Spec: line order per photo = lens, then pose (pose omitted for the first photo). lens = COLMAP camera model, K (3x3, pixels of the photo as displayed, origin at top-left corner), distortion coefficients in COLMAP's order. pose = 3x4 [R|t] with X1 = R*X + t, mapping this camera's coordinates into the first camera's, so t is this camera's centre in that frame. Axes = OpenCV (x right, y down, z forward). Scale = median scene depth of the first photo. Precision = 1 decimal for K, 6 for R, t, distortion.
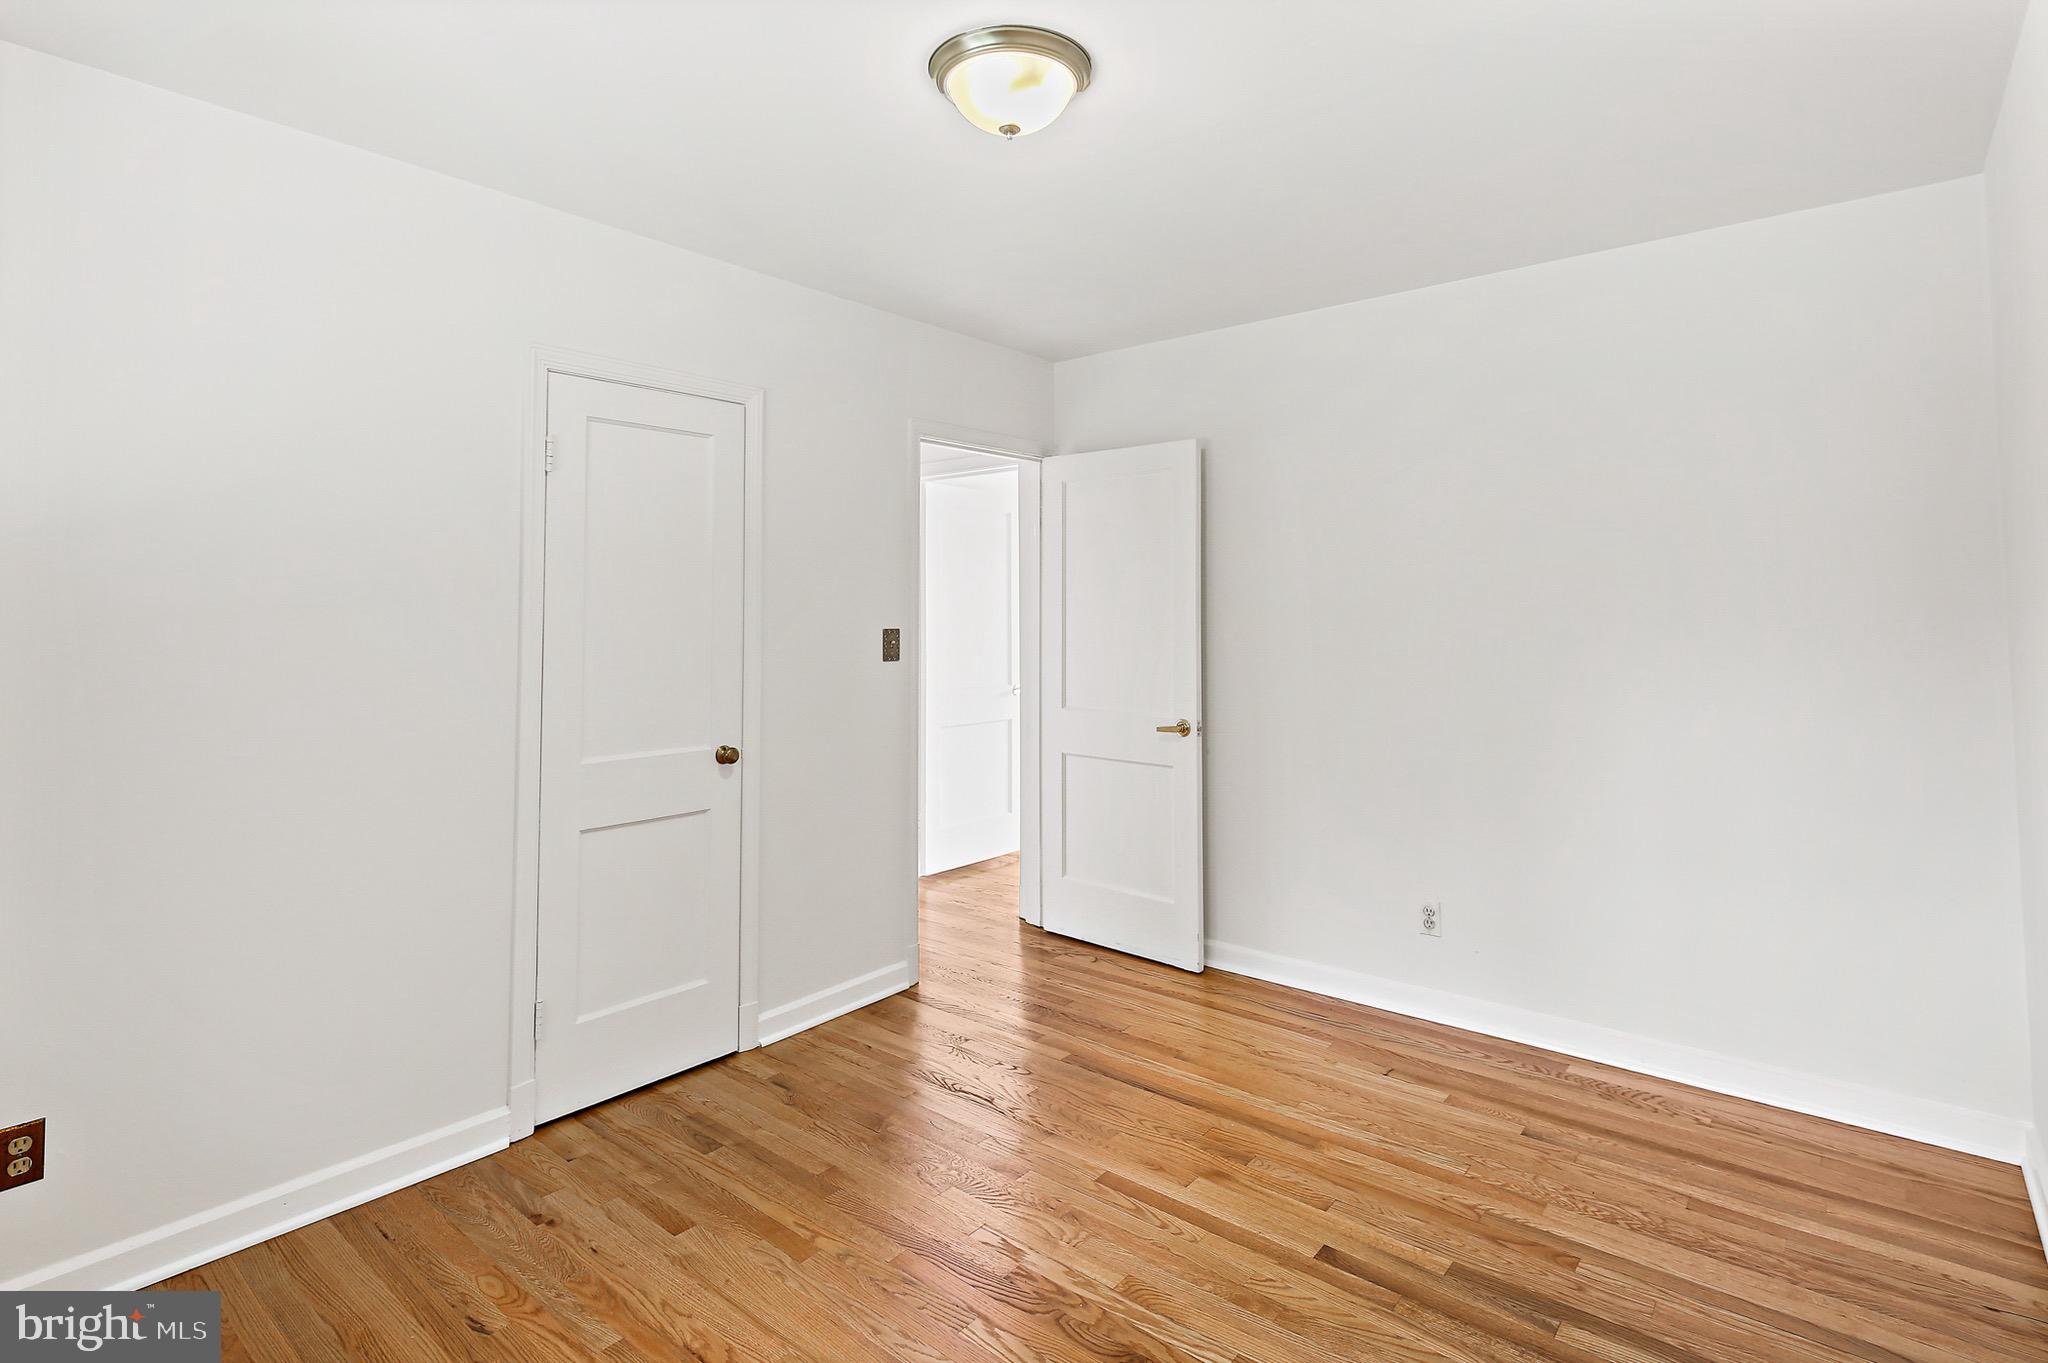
lens RADIAL K [[1027.4, 0, 1027.7], [0, 1027.4, 565.1], [0, 0, 1]] dist [0.001857, 0.000096]
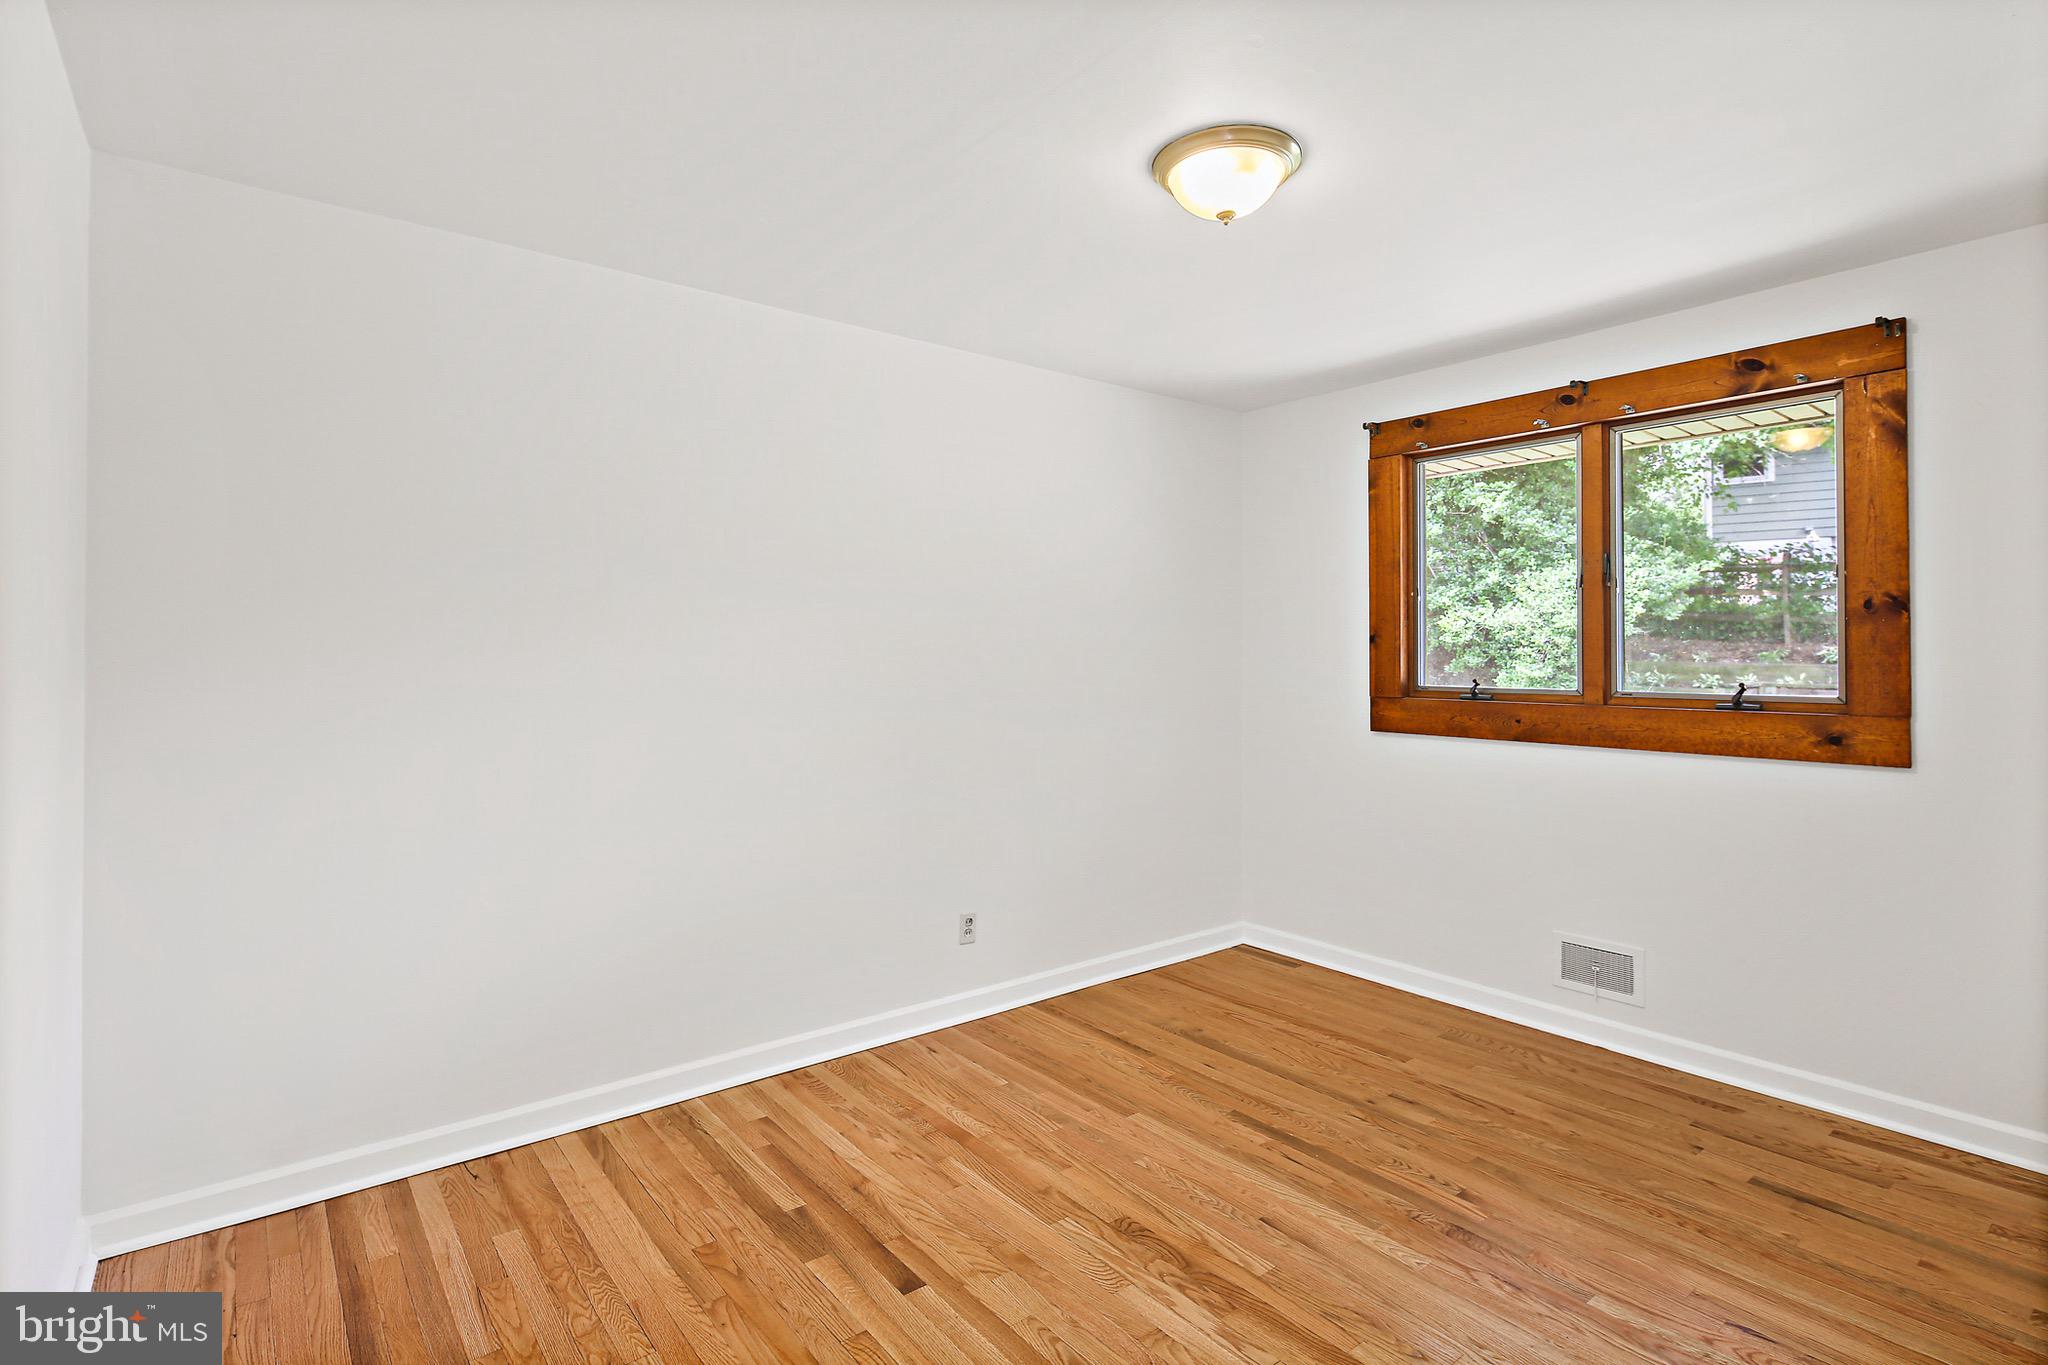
lens RADIAL K [[1006.5, 0, 1023.6], [0, 1006.5, 607.3], [0, 0, 1]] dist [0.000233, -0.001692]
pose [[-0.977164, 0.014400, 0.211999, -0.033659], [-0.003511, 0.996471, -0.083866, 0.082240], [-0.212459, -0.082695, -0.973665, 1.845471]]
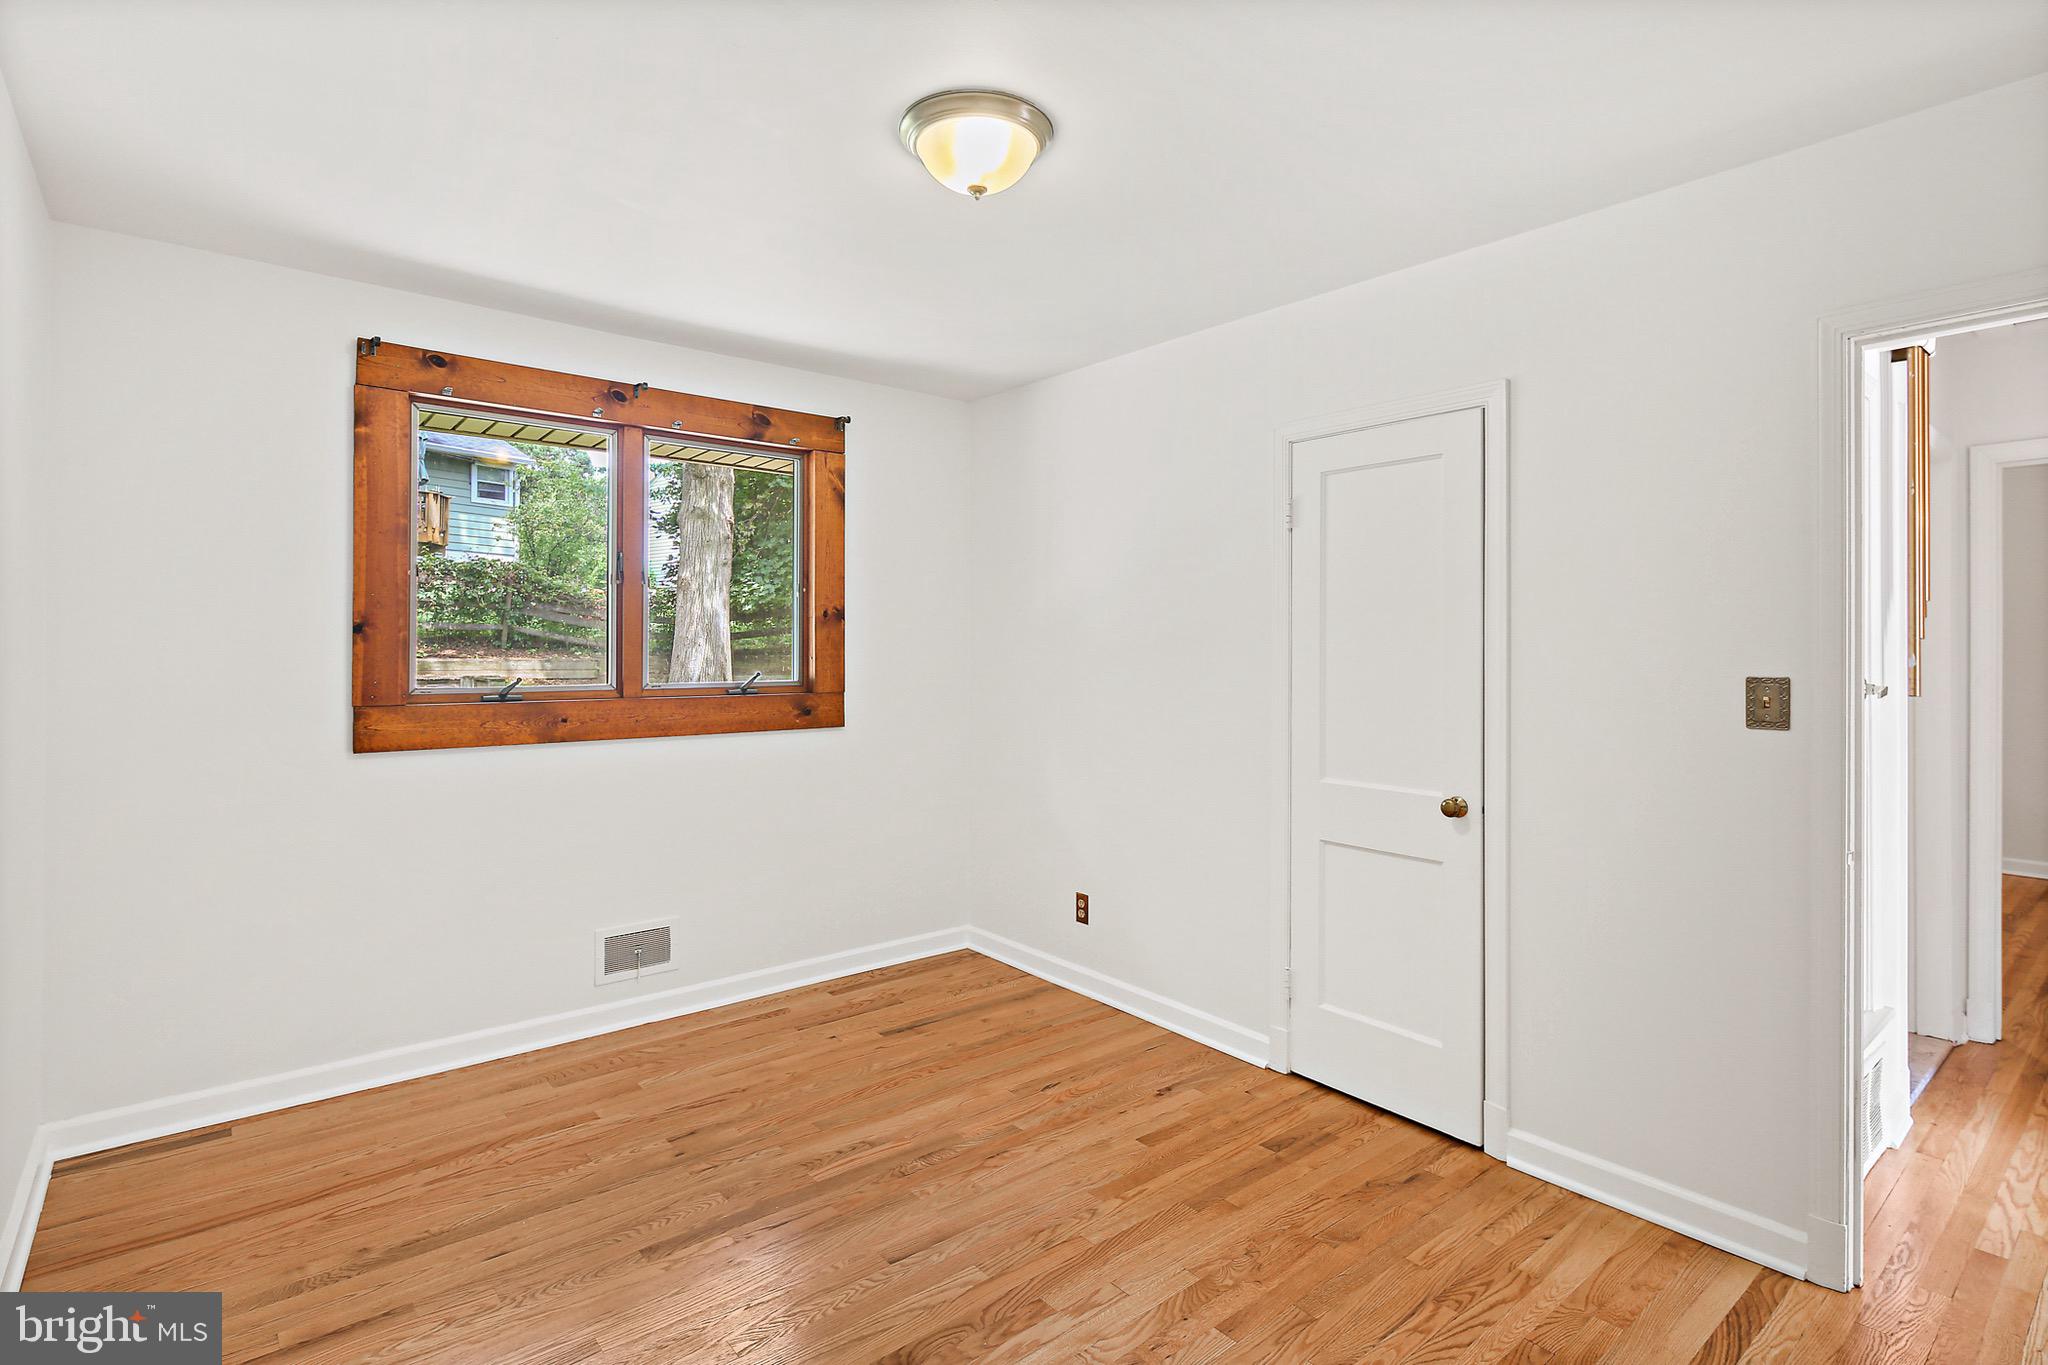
lens RADIAL K [[1006.5, 0, 1023.6], [0, 1006.5, 607.3], [0, 0, 1]] dist [0.000233, -0.001692]
pose [[-0.179960, -0.032750, -0.983129, 0.883005], [0.034537, 0.998619, -0.039588, 0.040557], [0.983068, -0.041078, -0.178580, 1.066723]]
